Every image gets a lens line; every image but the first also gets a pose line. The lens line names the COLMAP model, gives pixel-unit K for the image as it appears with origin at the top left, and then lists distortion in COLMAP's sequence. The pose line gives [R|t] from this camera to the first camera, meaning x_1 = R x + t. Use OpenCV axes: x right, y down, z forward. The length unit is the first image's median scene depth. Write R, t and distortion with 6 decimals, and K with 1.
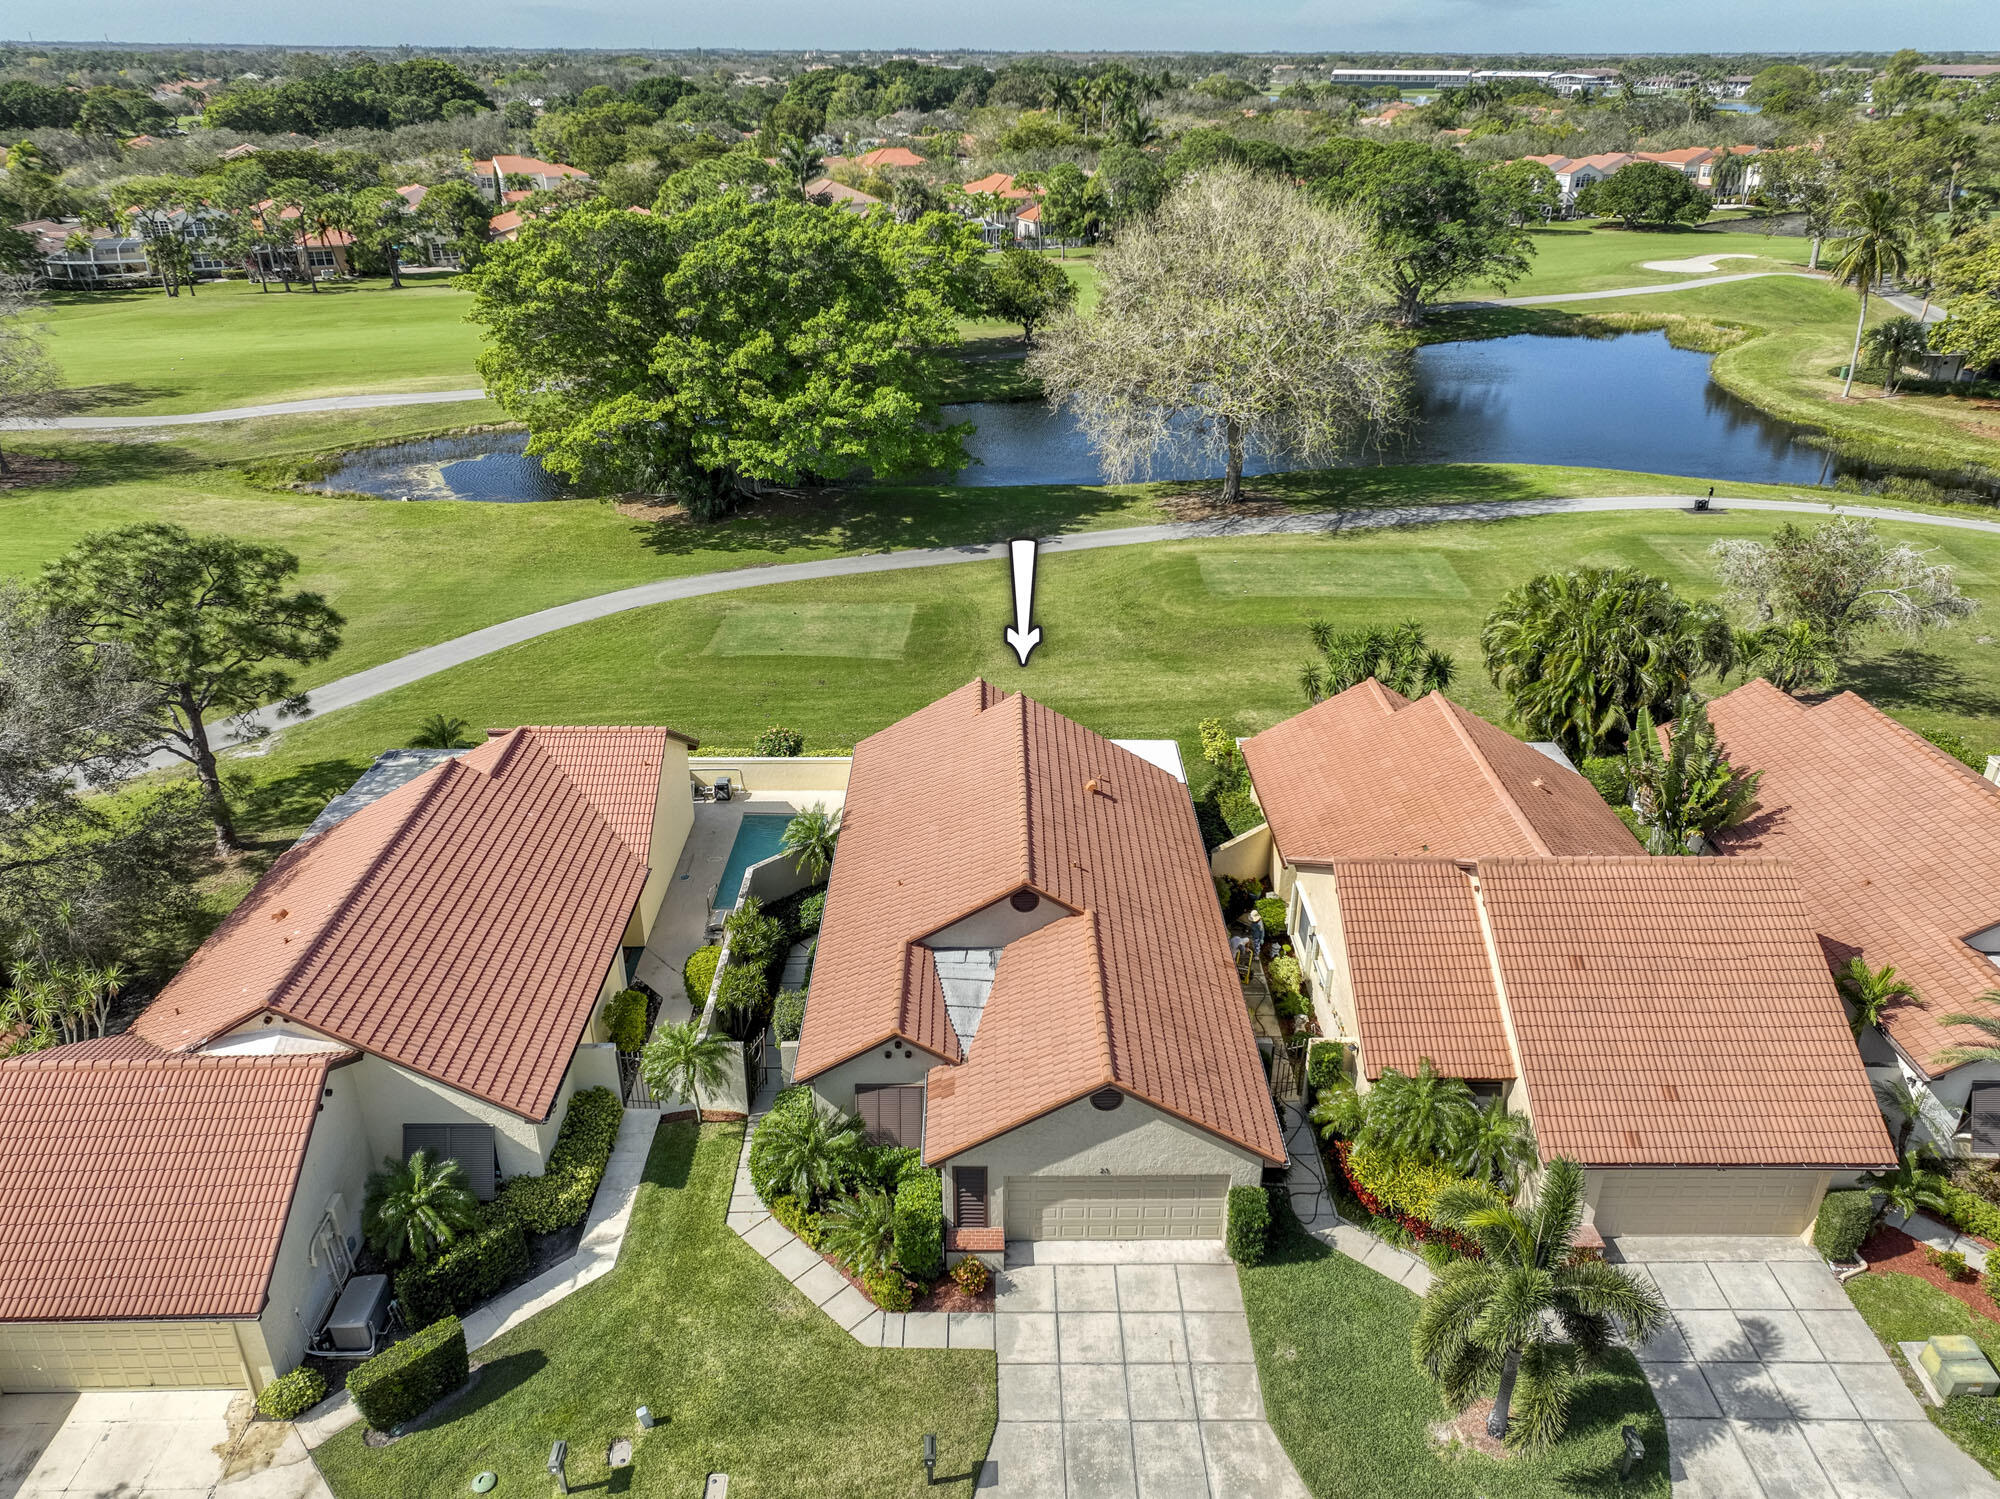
lens RADIAL K [[1414.3, 0, 1000.0], [0, 1414.3, 749.5], [0, 0, 1]] dist [0.004943, 0.001694]
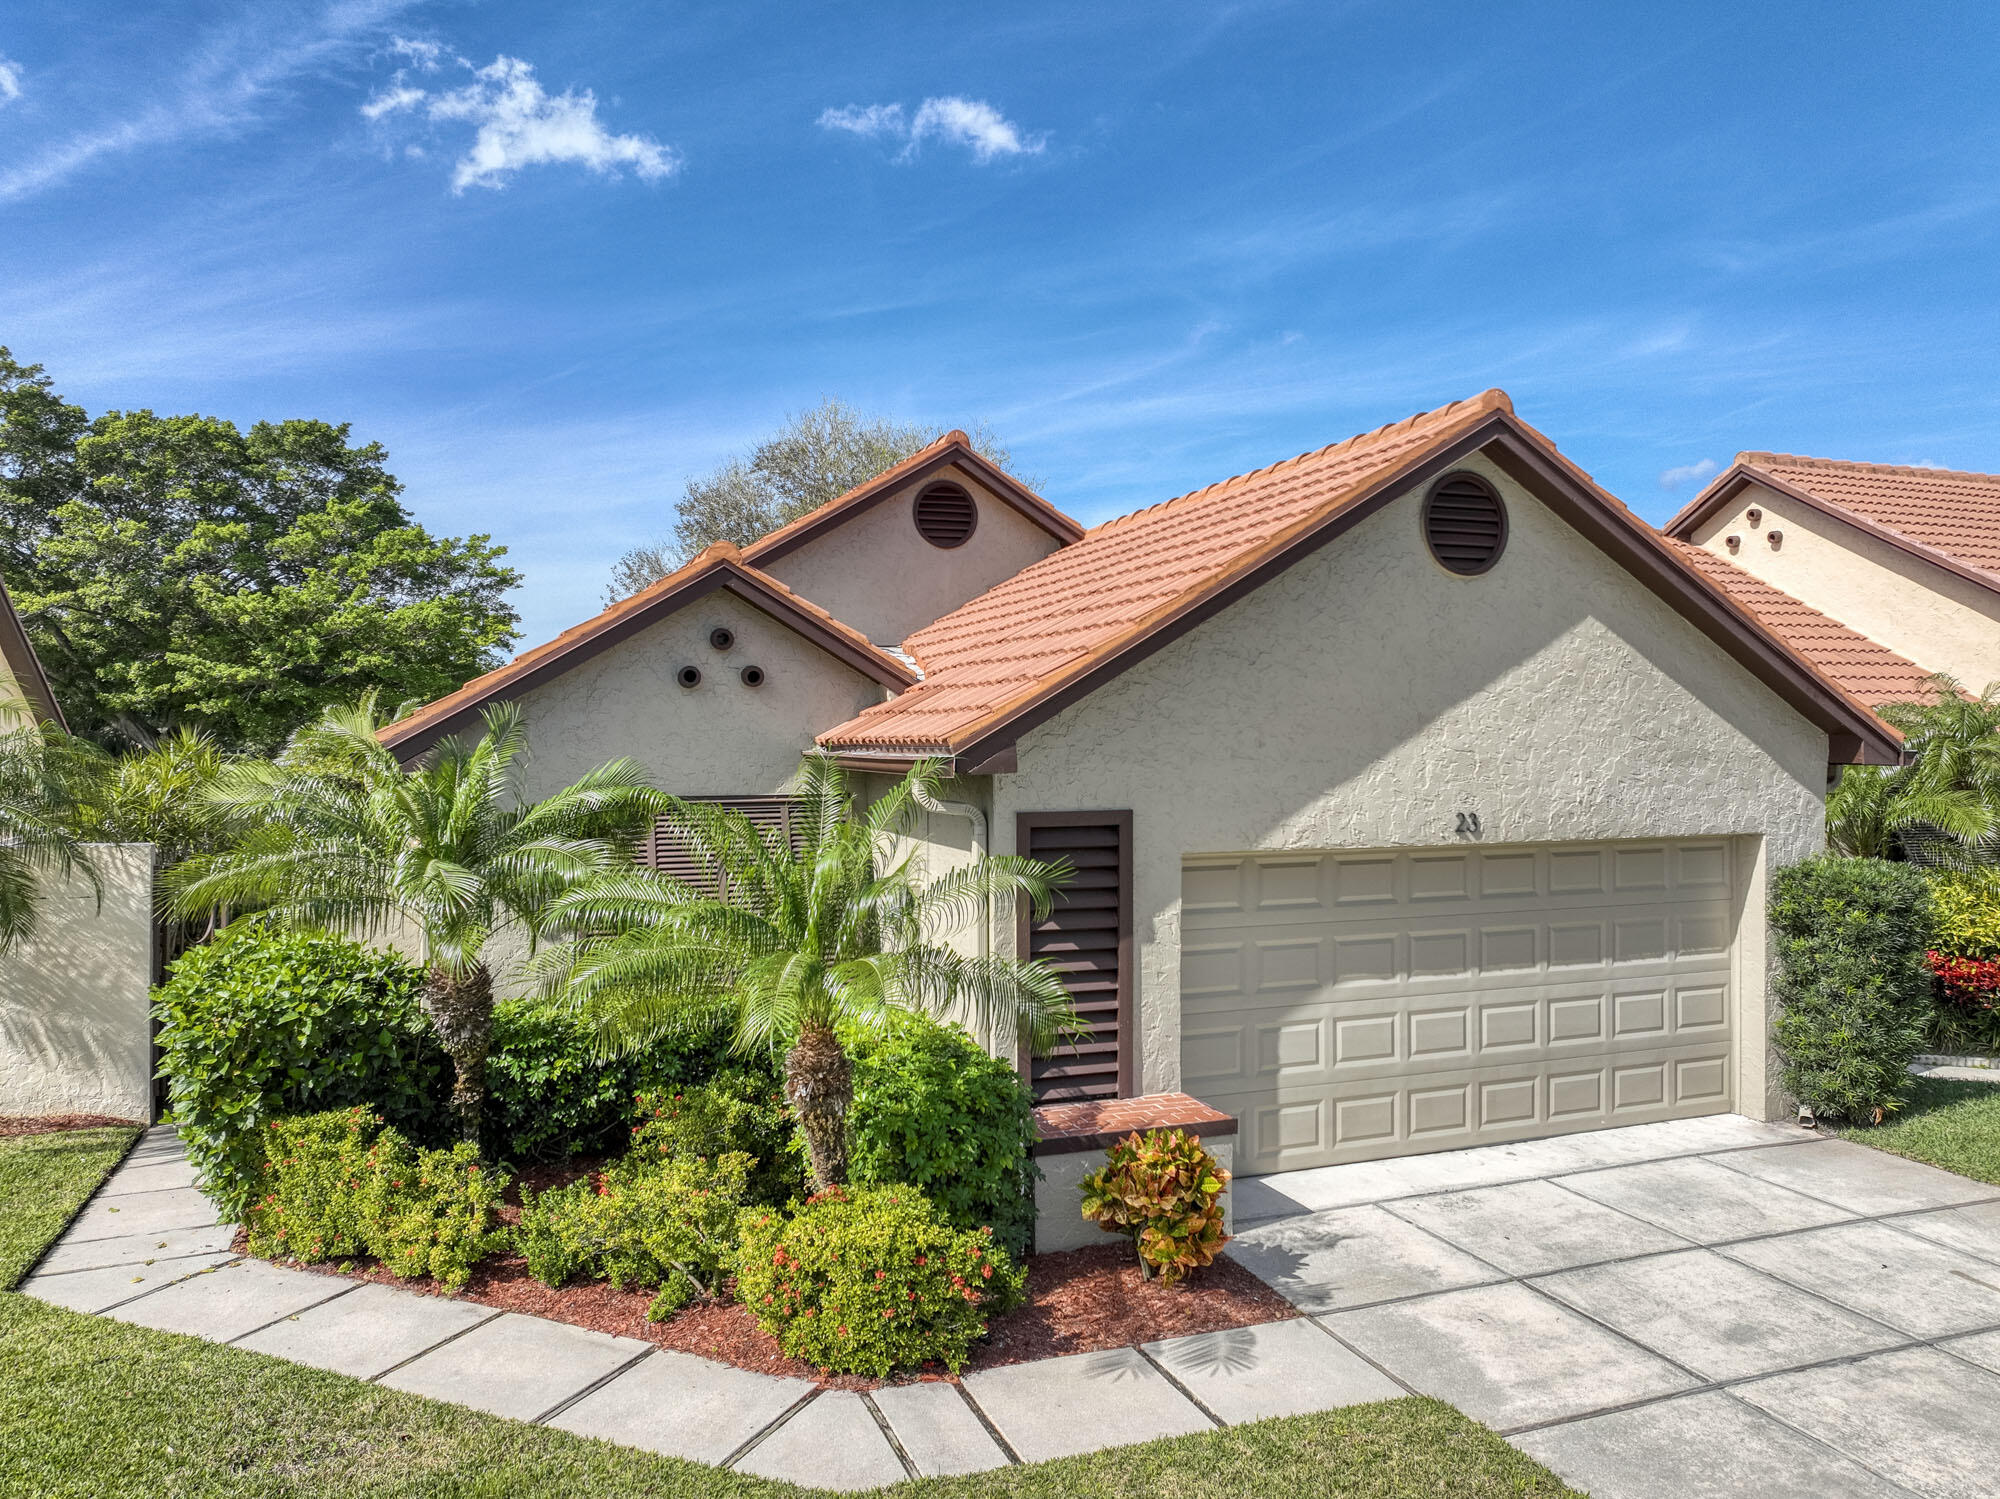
lens RADIAL K [[1414.3, 0, 1000.0], [0, 1414.3, 749.5], [0, 0, 1]] dist [0.004943, 0.001694]
pose [[0.935825, -0.007934, 0.352377, -0.133562], [0.170502, 0.885180, -0.432881, 0.403344], [-0.308482, 0.465182, 0.829726, 0.768052]]
